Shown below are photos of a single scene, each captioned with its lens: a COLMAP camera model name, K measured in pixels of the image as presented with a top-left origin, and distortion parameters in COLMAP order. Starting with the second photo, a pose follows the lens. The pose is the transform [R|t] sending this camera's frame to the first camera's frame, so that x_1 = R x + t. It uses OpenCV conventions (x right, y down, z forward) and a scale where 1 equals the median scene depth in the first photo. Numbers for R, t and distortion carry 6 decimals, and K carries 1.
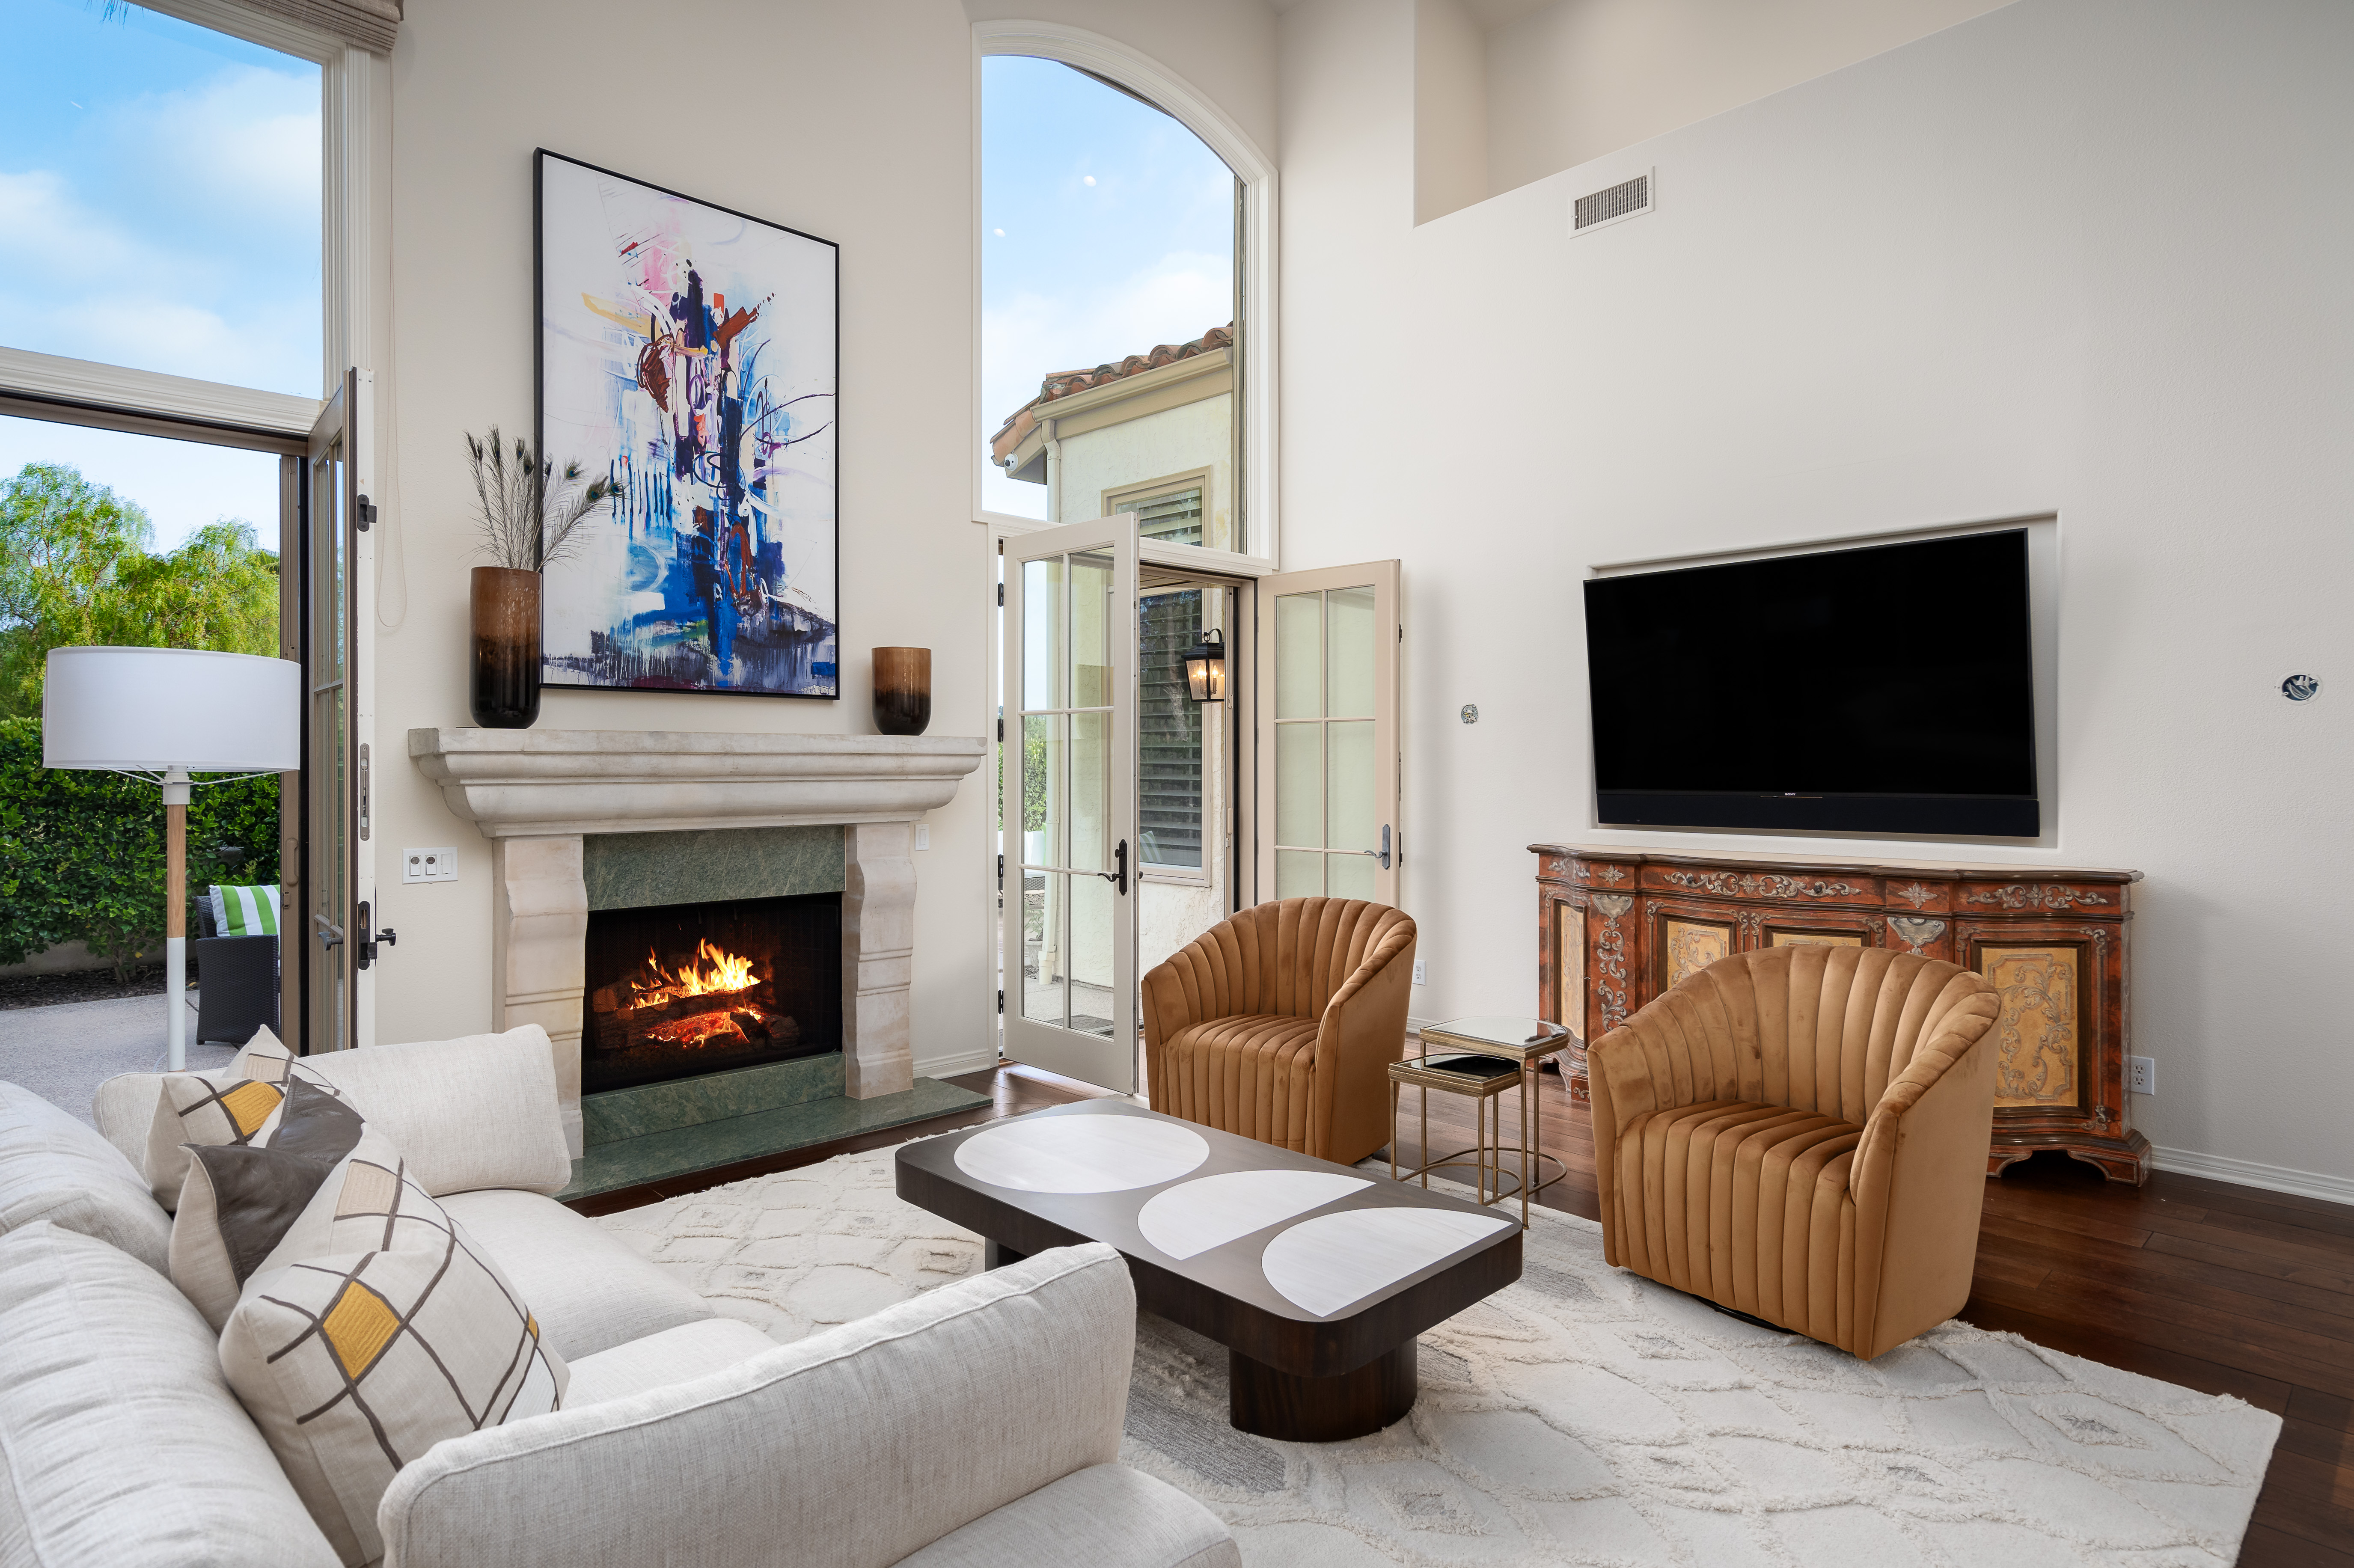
lens RADIAL K [[1275.1, 0, 1175.7], [0, 1275.1, 763.5], [0, 0, 1]] dist [0.004076, 0.001374]
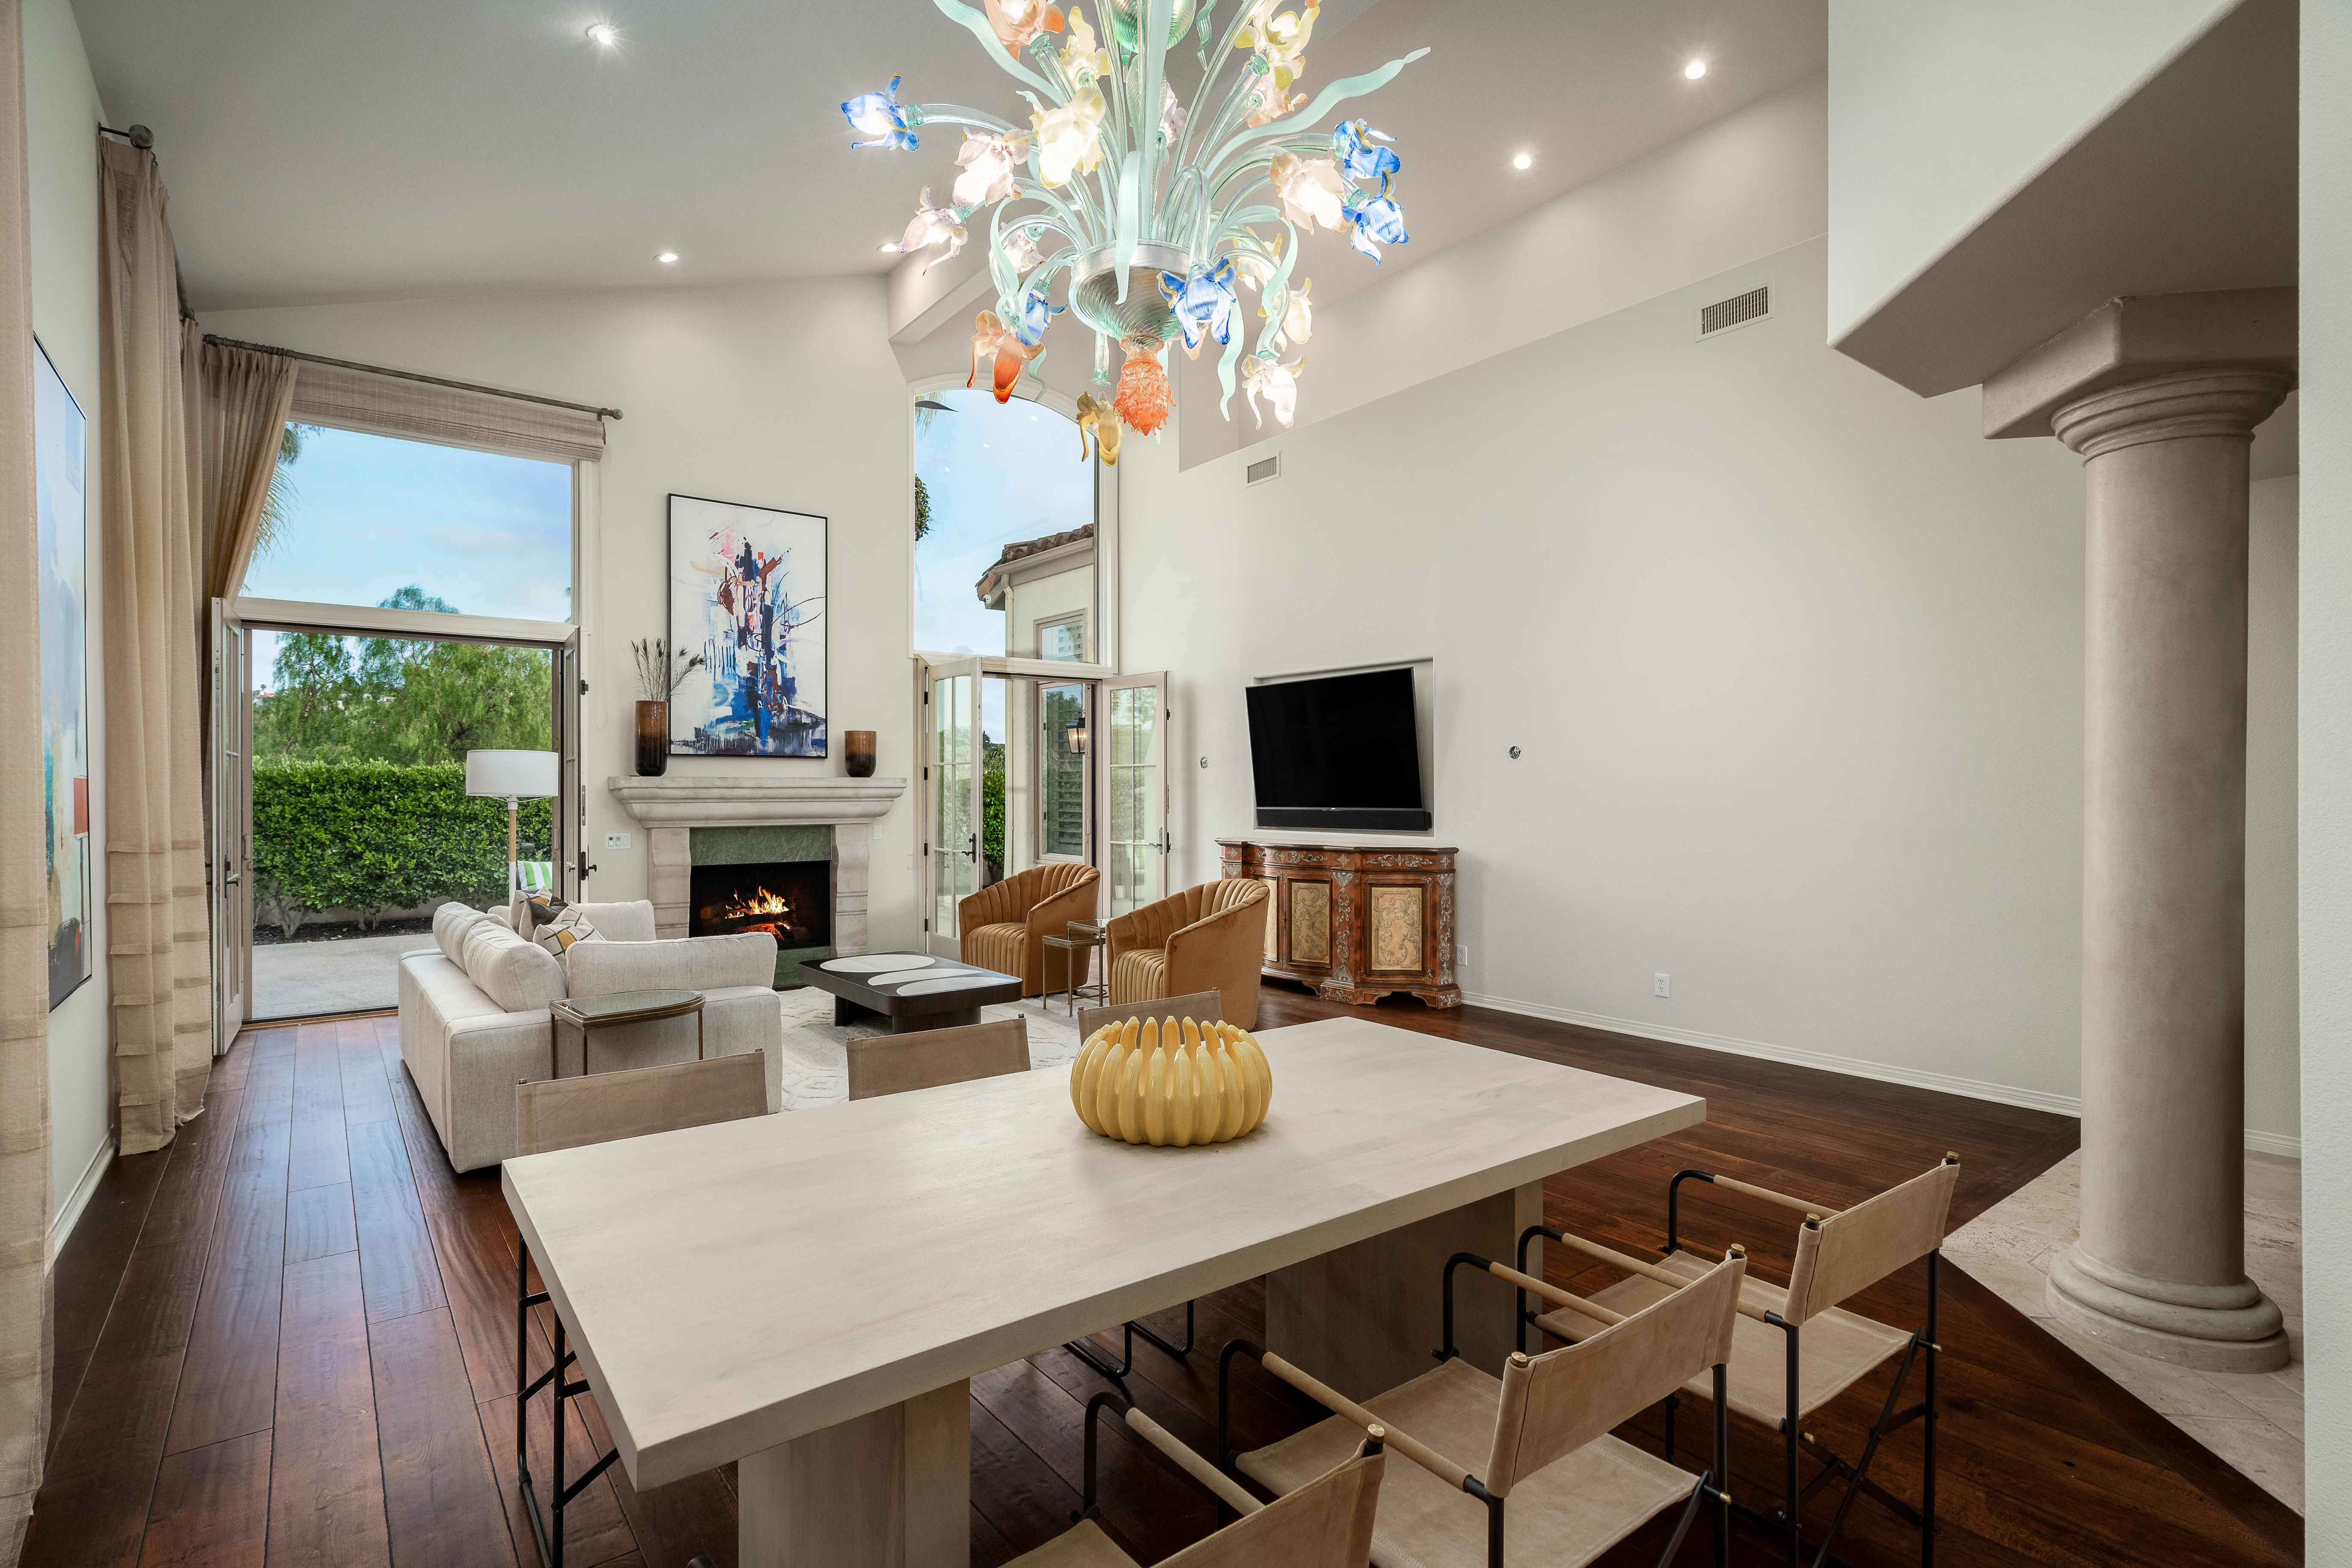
lens RADIAL K [[1133.9, 0, 1166.2], [0, 1133.9, 785.1], [0, 0, 1]] dist [-0.001110, 0.002926]
pose [[0.992869, -0.002351, -0.119185, 0.467425], [0.001844, 0.999989, -0.004359, -0.002375], [0.119194, 0.004108, 0.992862, -0.652016]]
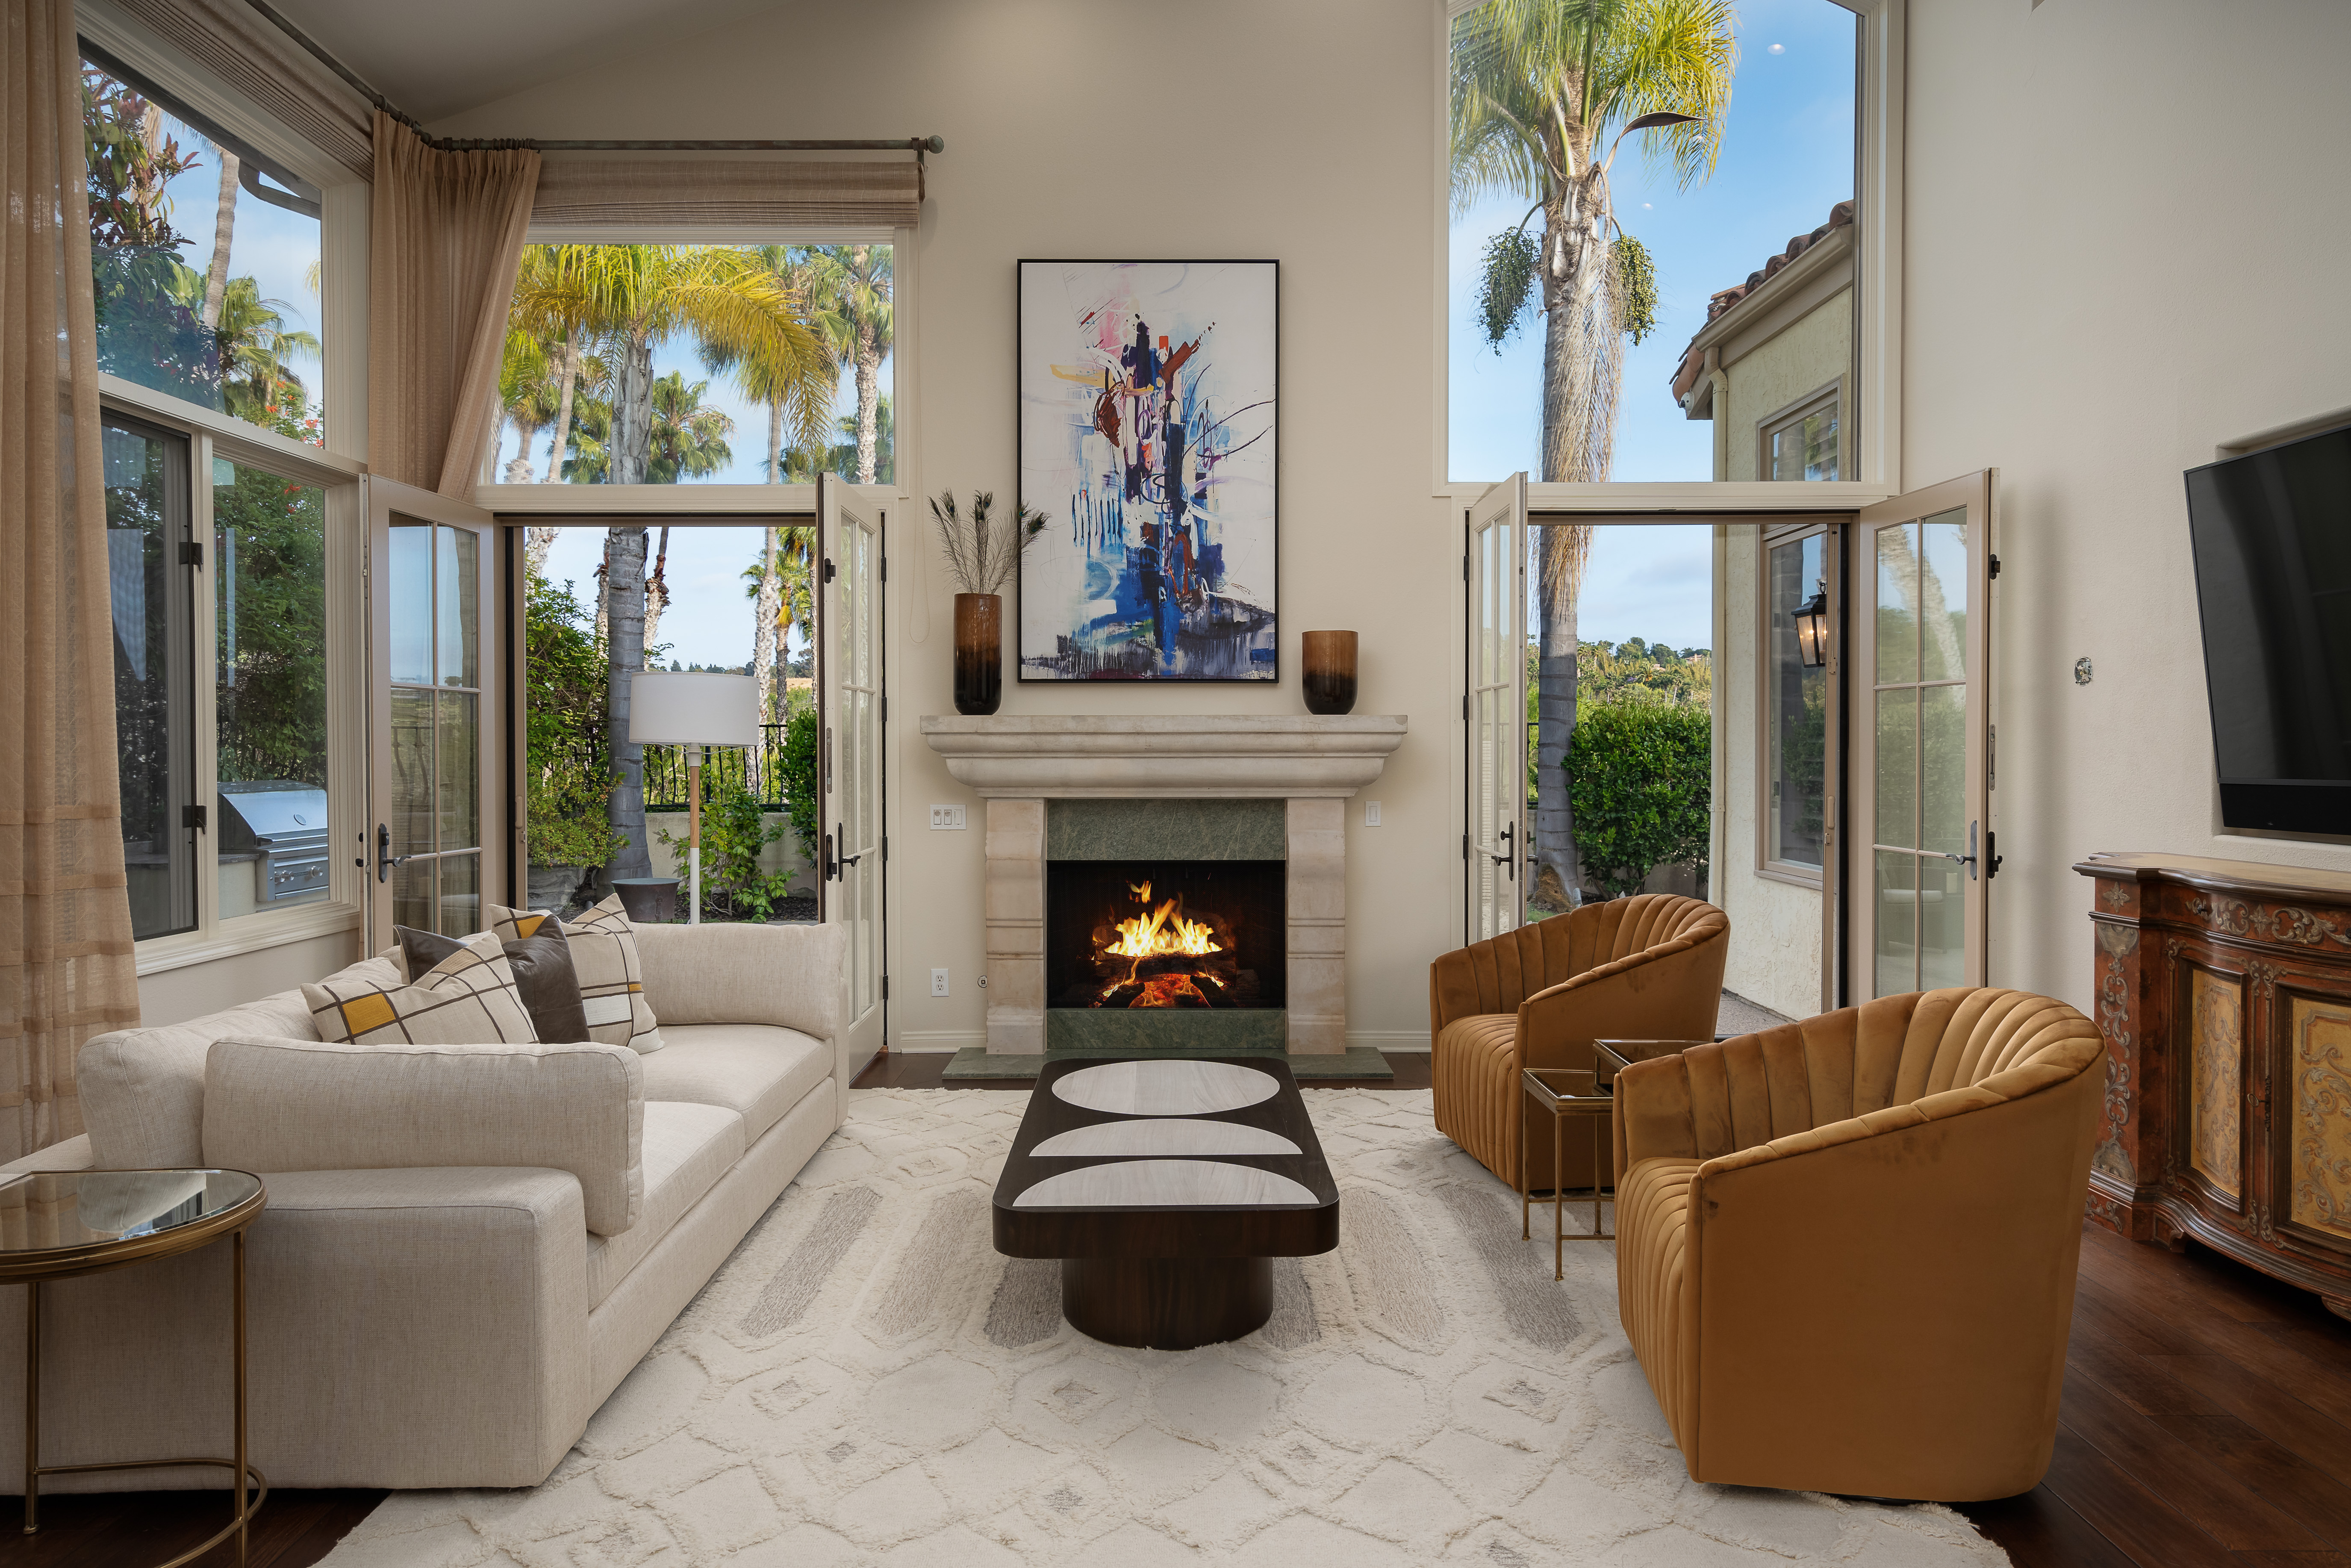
lens RADIAL K [[1406.1, 0, 1162.5], [0, 1406.1, 764.8], [0, 0, 1]] dist [0.004501, 0.003110]
pose [[0.716259, 0.008171, -0.697787, 0.537582], [0.000116, 0.999930, 0.011828, 0.005801], [0.697835, -0.008553, 0.716208, 0.083008]]
